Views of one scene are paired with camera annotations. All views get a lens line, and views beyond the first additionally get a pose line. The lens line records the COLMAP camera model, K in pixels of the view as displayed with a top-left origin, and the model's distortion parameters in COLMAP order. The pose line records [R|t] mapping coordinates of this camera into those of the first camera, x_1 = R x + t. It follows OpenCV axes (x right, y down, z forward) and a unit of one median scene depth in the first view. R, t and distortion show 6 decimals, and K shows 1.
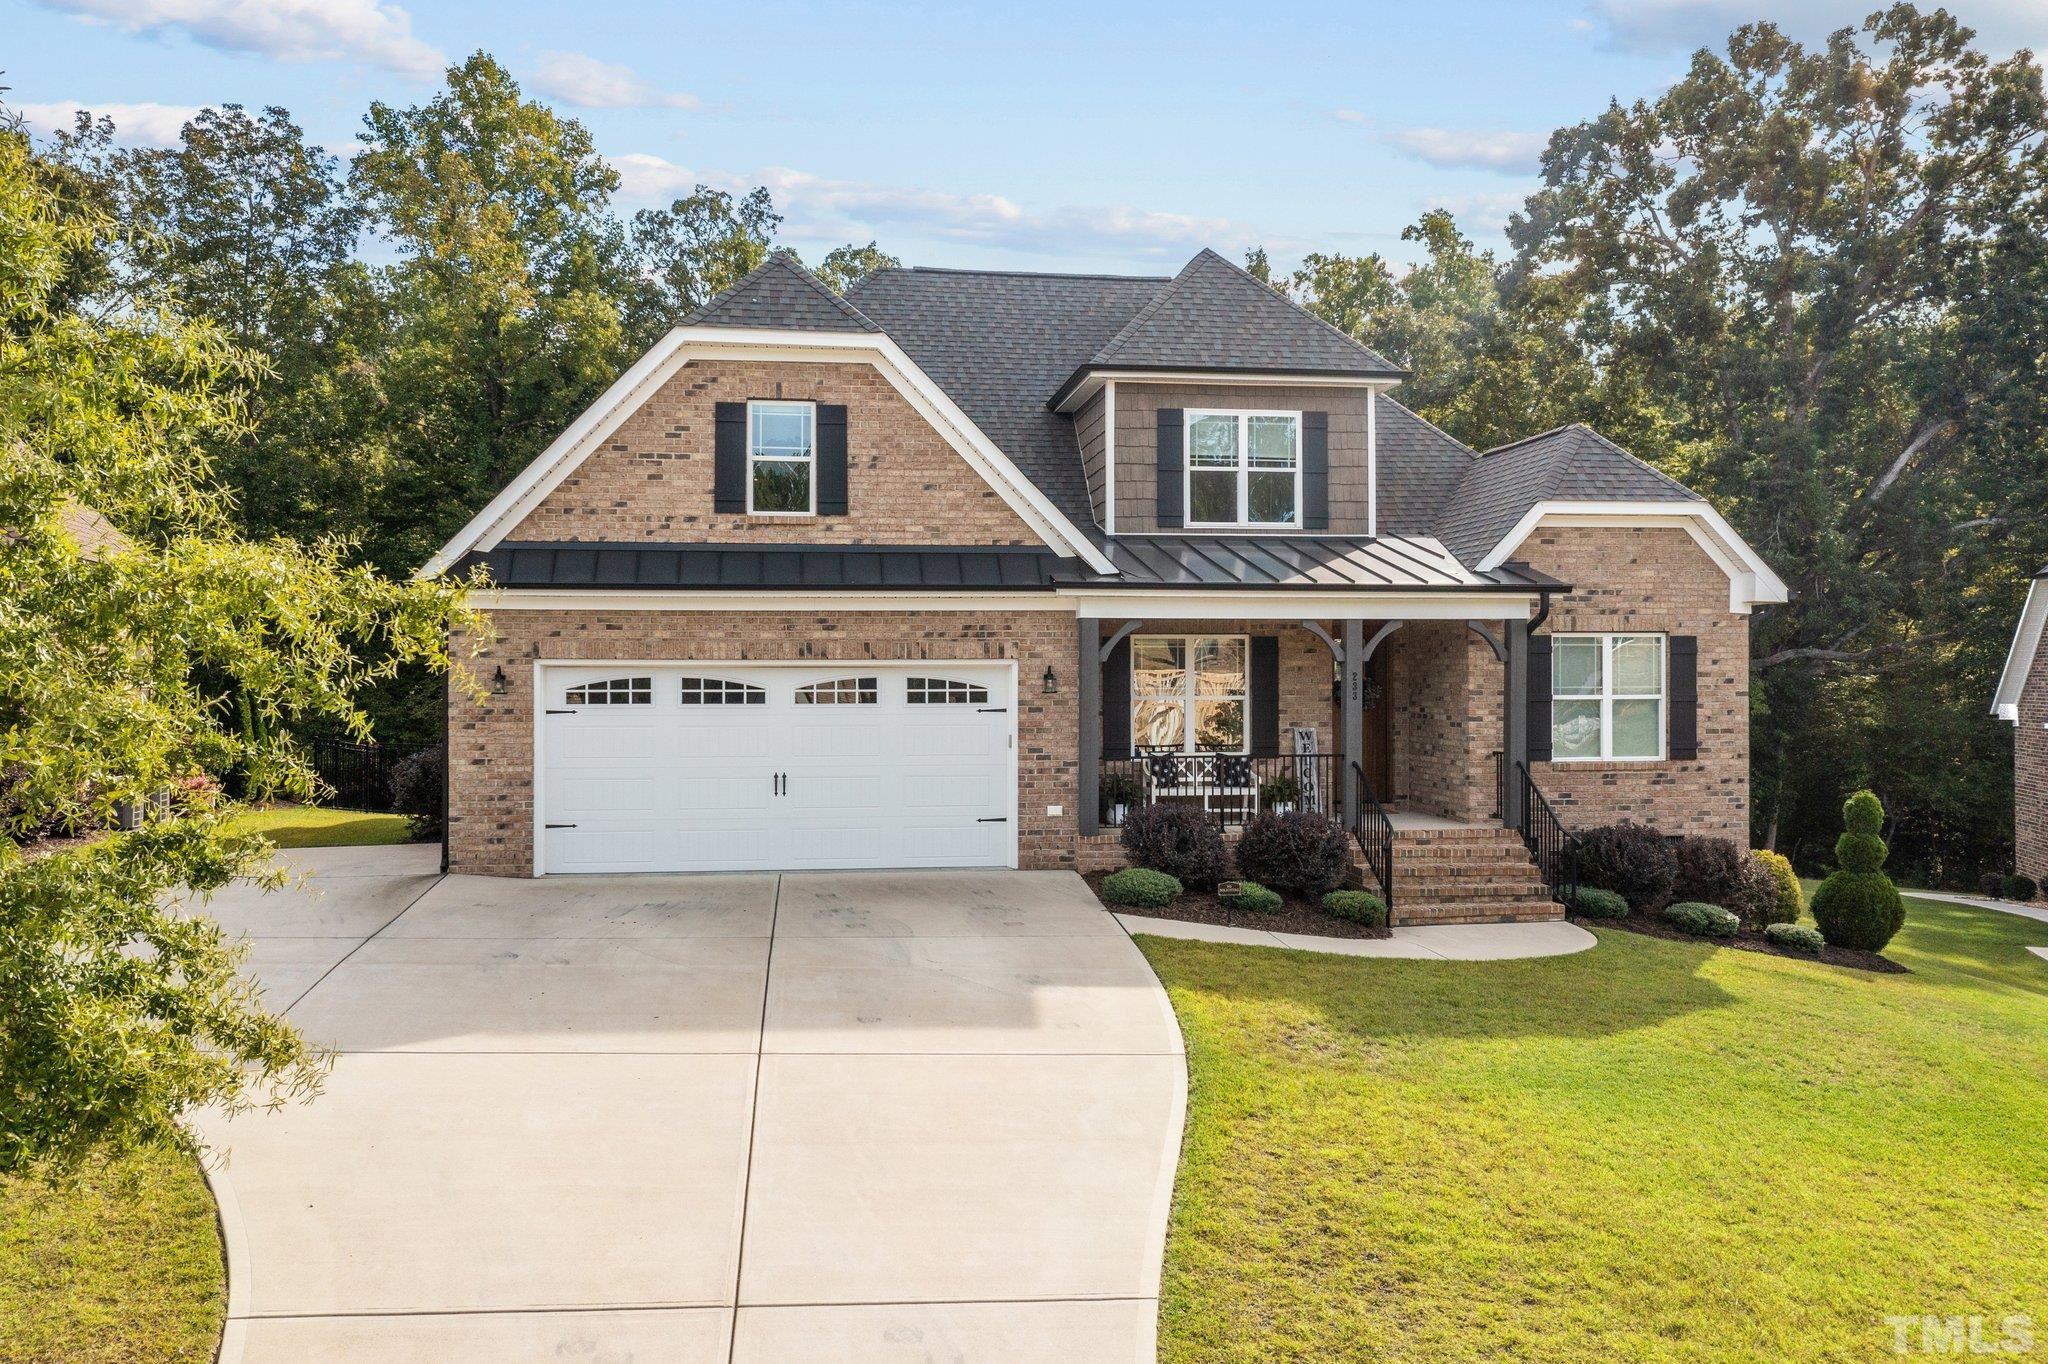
lens RADIAL K [[1634.7, 0, 1023.3], [0, 1634.7, 670.6], [0, 0, 1]] dist [0.006944, 0.005258]
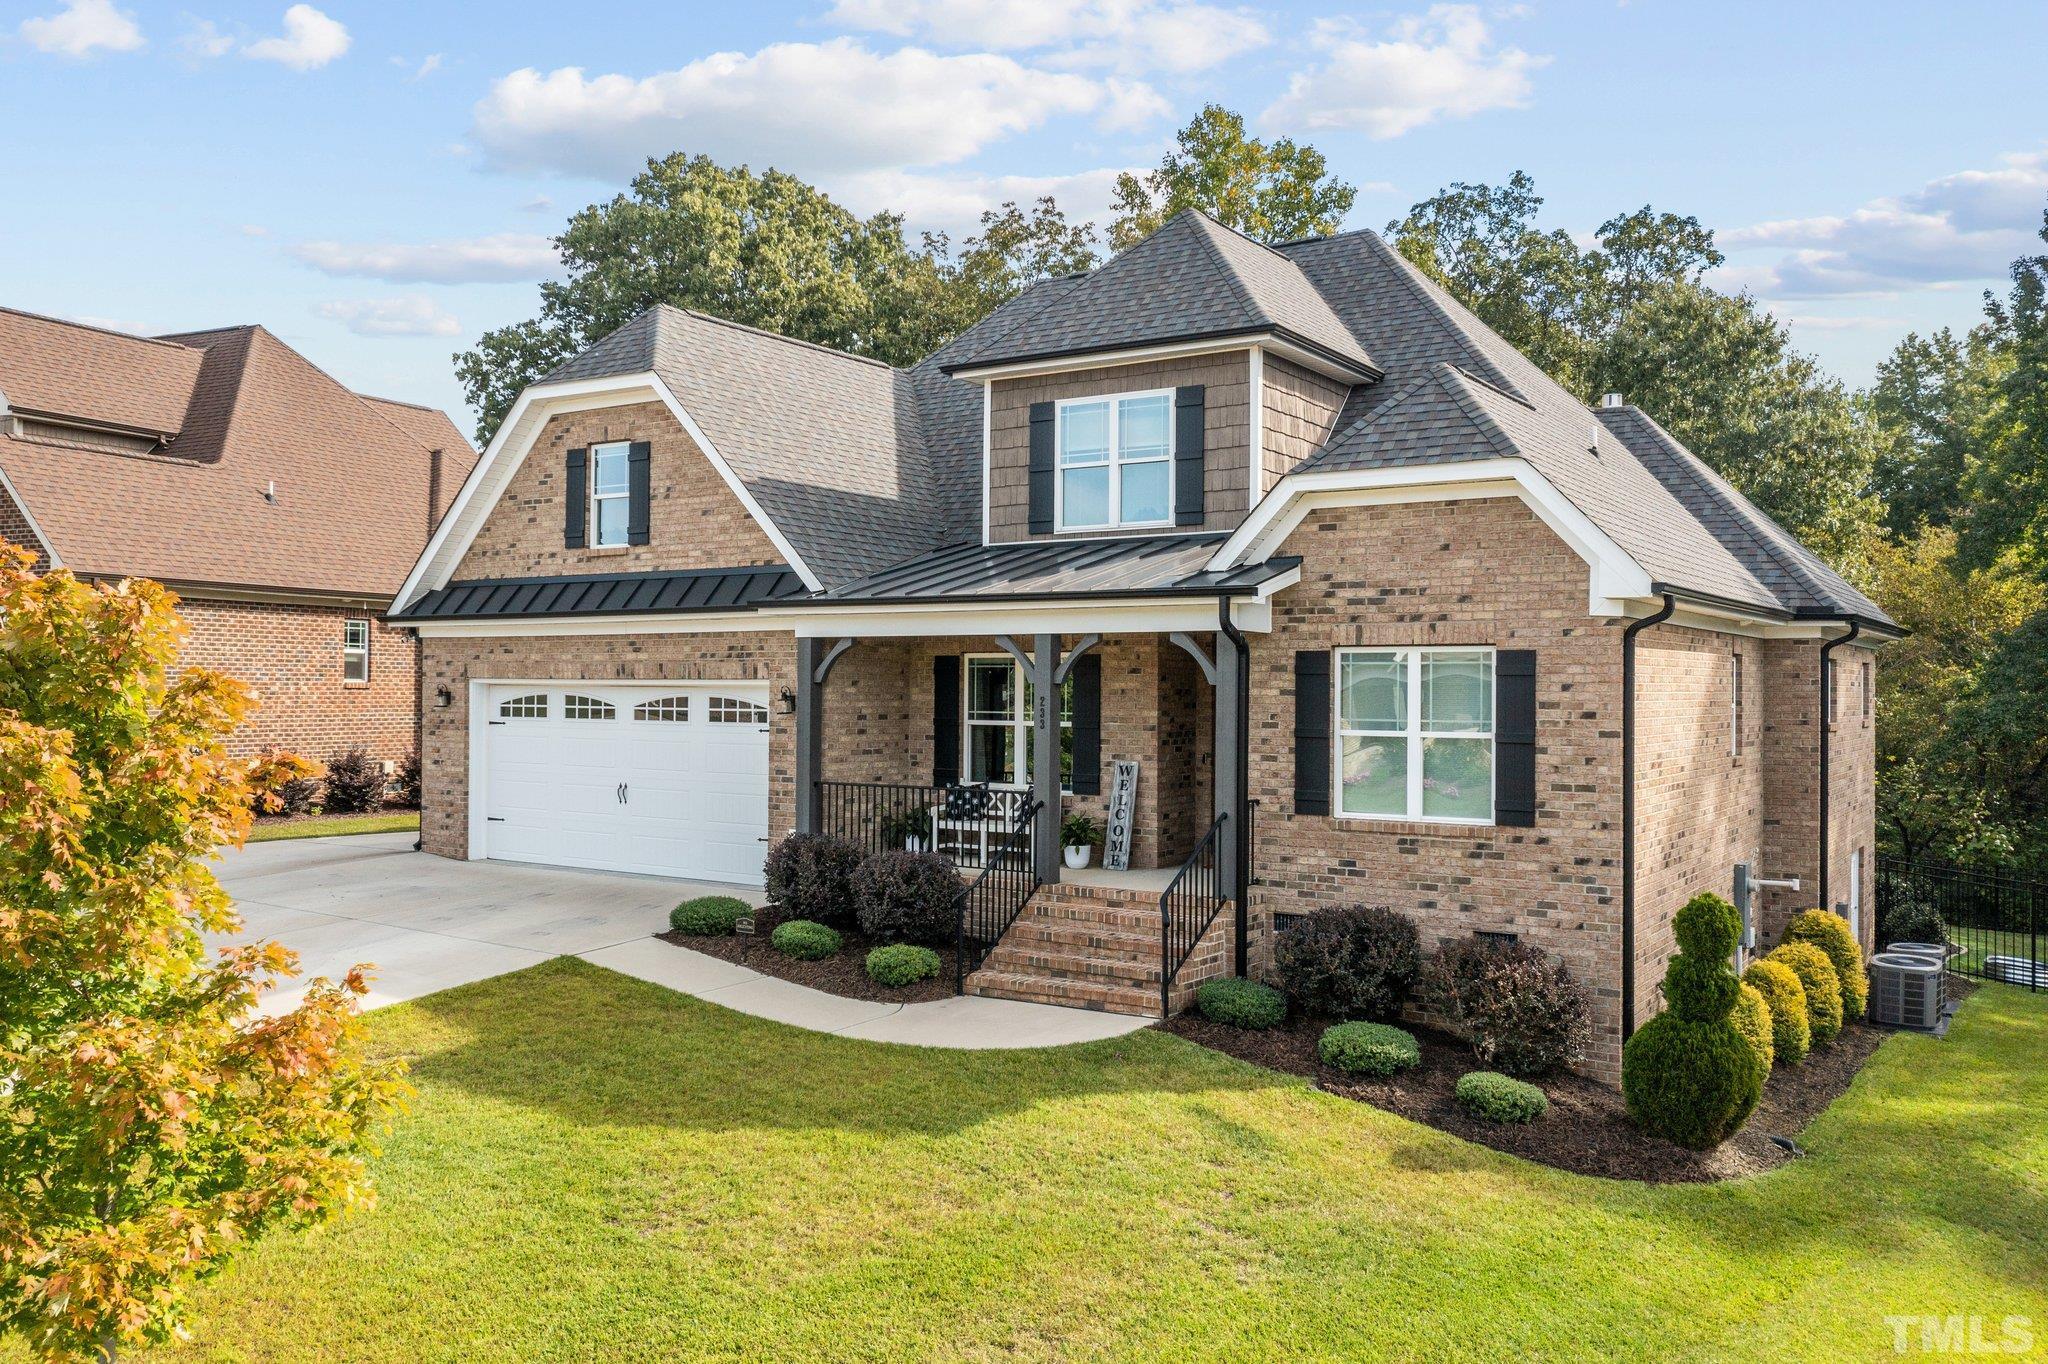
lens RADIAL K [[1628.6, 0, 1022.4], [0, 1628.6, 679.2], [0, 0, 1]] dist [0.001075, 0.005267]
pose [[0.743749, 0.003628, -0.668449, 0.719306], [-0.006295, 0.999979, -0.001577, -0.006232], [0.668430, 0.005381, 0.743756, 0.341608]]
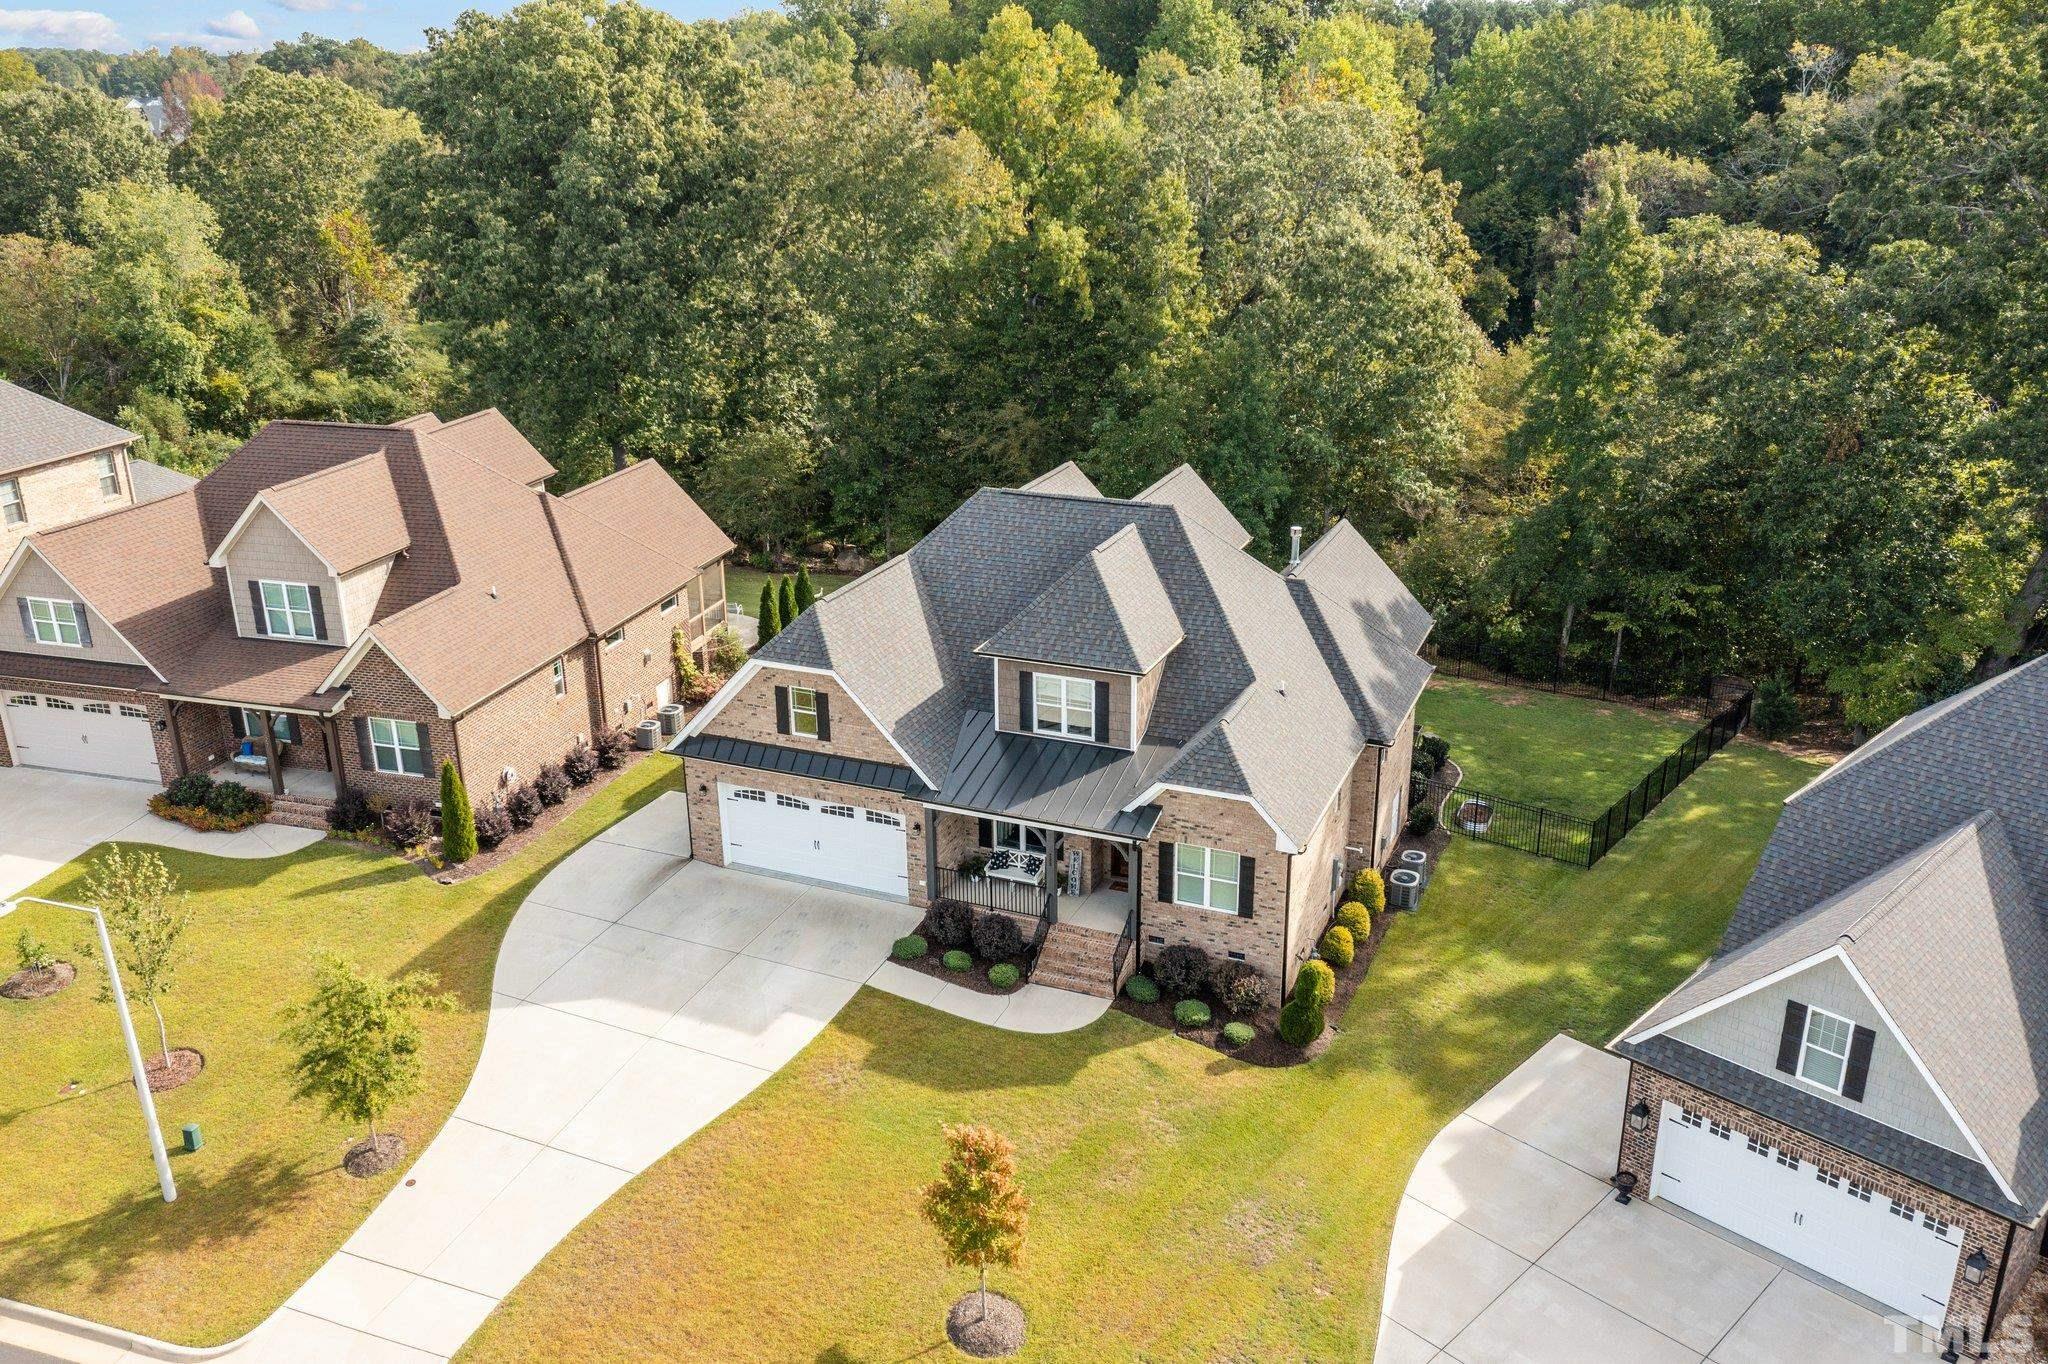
lens RADIAL K [[1628.6, 0, 1022.4], [0, 1628.6, 679.2], [0, 0, 1]] dist [0.001075, 0.005267]
pose [[0.851743, 0.173437, -0.494422, 1.051232], [0.012373, 0.936705, 0.349900, -0.838464], [0.523814, -0.304143, 0.795686, -0.495490]]
